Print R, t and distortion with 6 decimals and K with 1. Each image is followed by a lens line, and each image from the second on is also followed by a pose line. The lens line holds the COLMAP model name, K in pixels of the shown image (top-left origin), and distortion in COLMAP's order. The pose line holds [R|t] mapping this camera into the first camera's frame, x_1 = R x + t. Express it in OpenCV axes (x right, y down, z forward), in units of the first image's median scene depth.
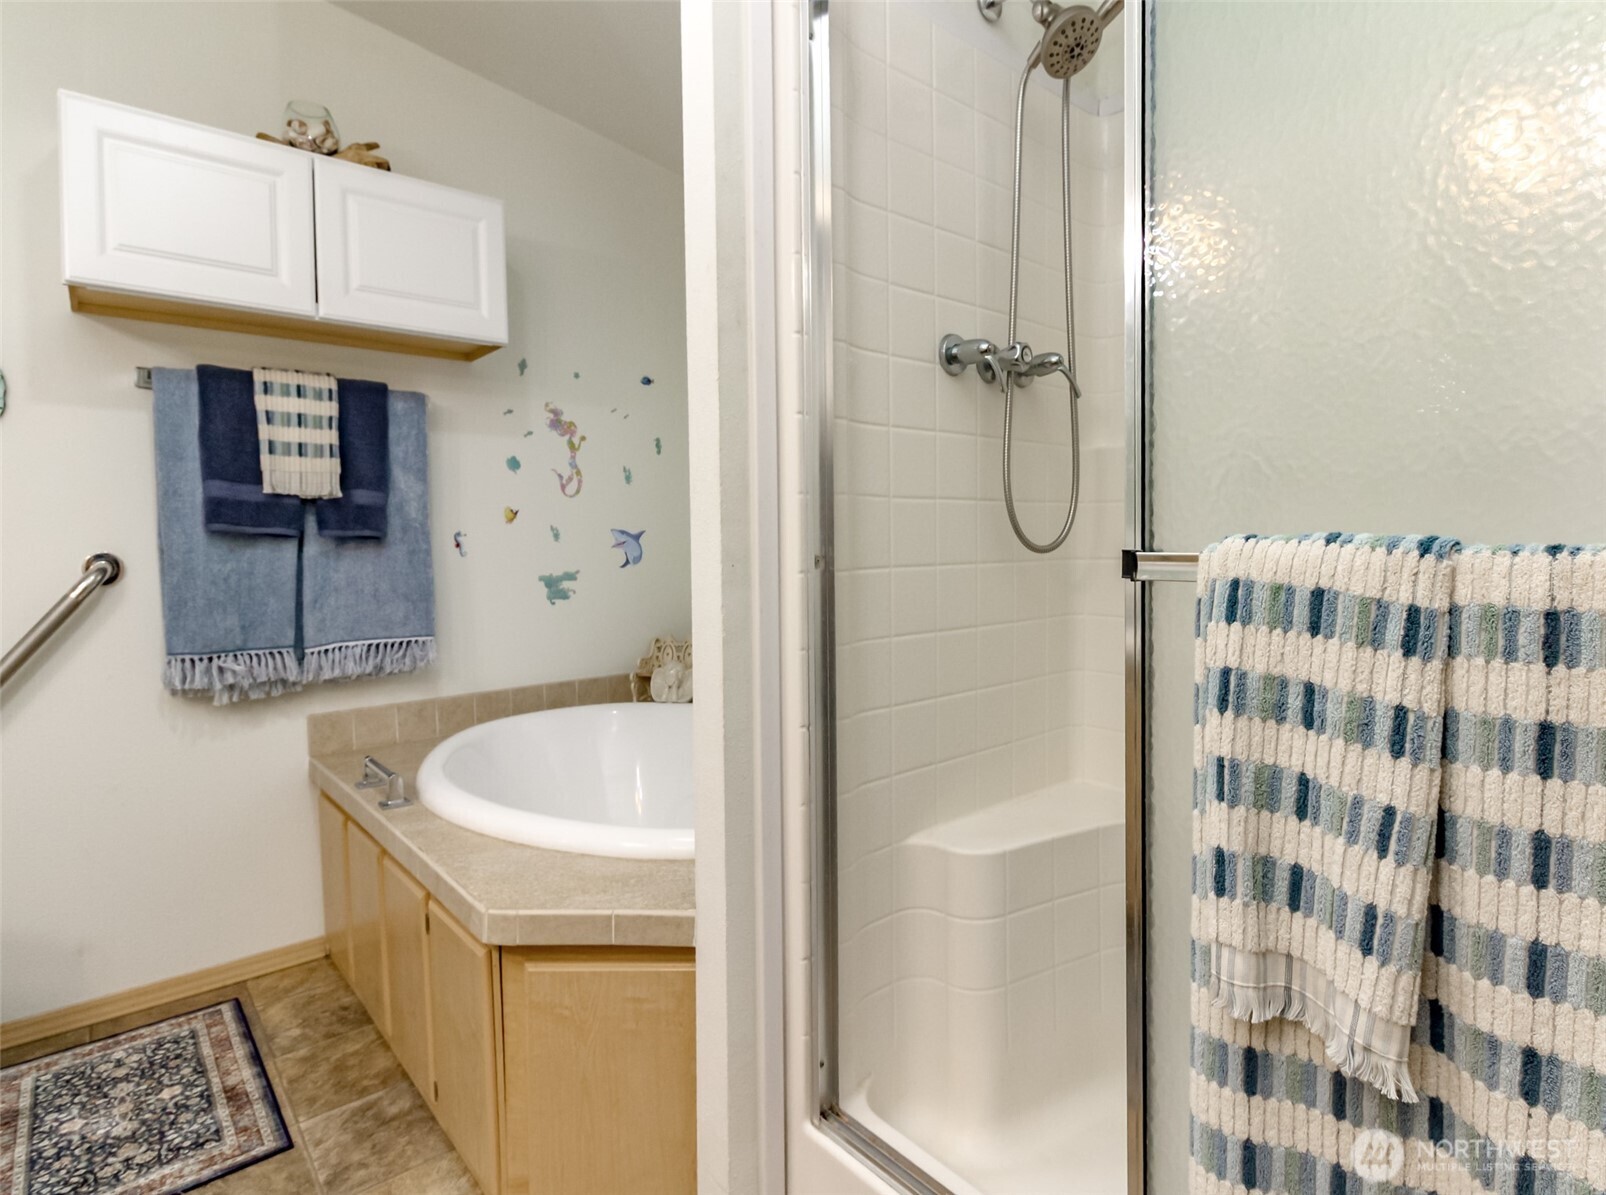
lens RADIAL K [[868.2, 0, 895.9], [0, 868.2, 559.1], [0, 0, 1]] dist [-0.002665, -0.002986]
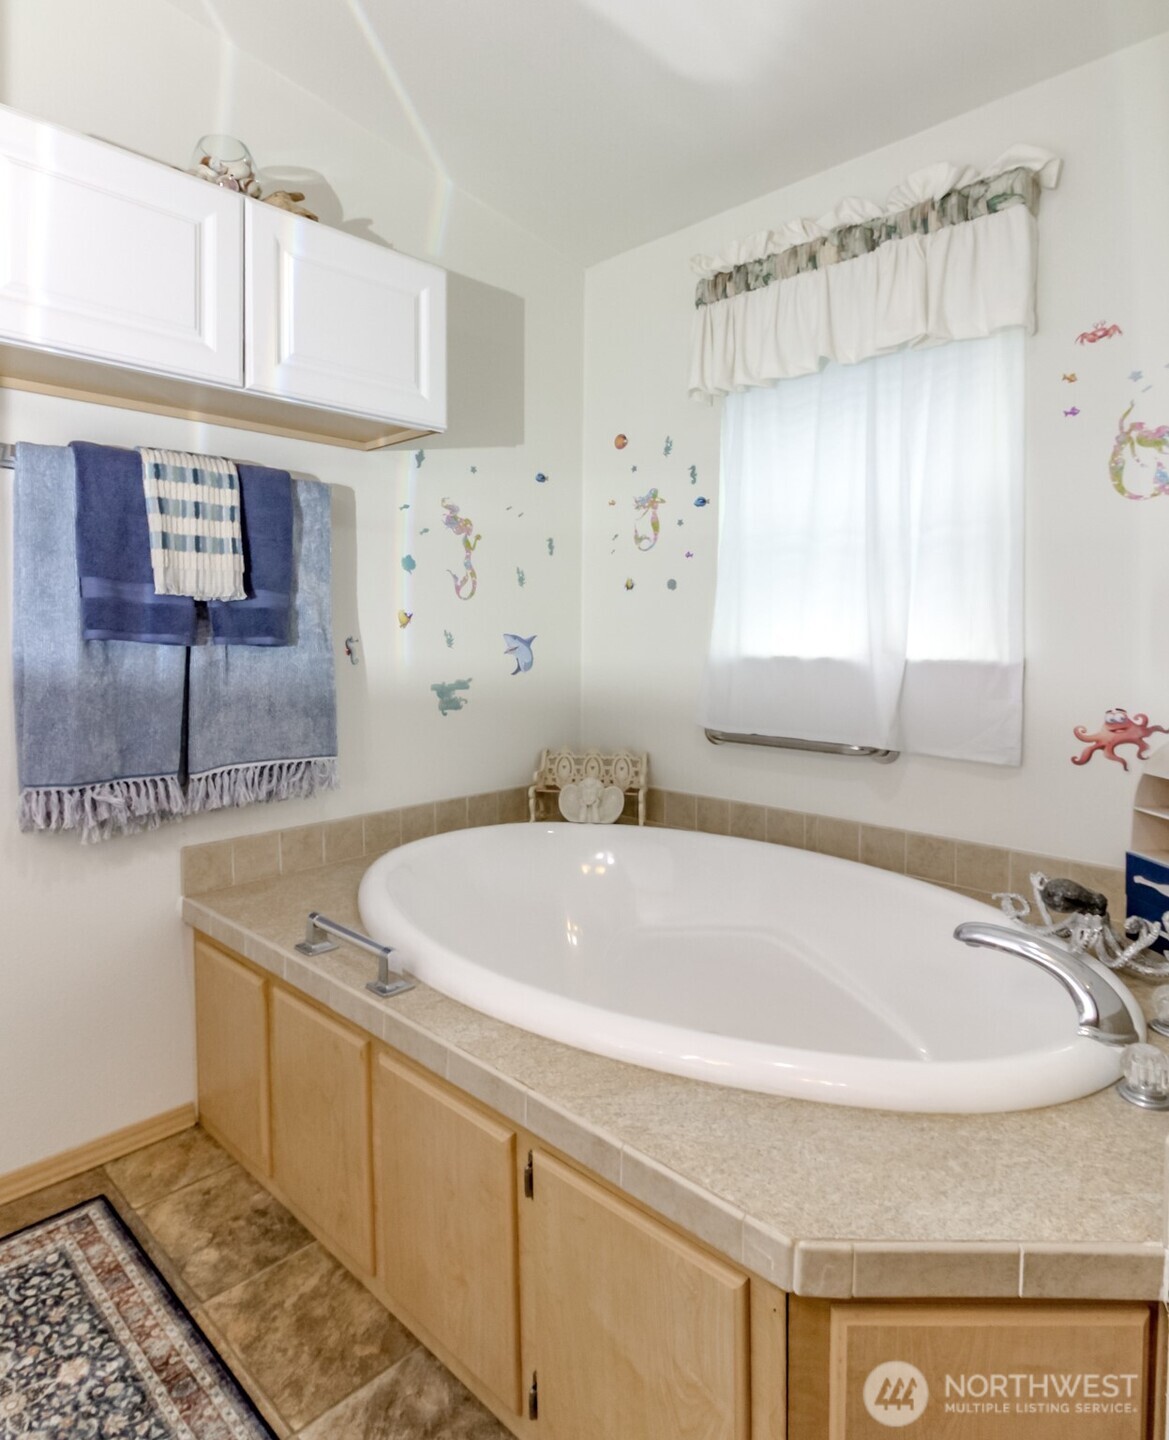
lens RADIAL K [[691.6, 0, 517.3], [0, 691.6, 623.2], [0, 0, 1]] dist [0.001864, -0.002365]
pose [[0.994766, 0.006667, 0.101957, -0.440010], [-0.004819, 0.999820, -0.018361, -0.036646], [-0.102061, 0.017773, 0.994619, 0.285869]]
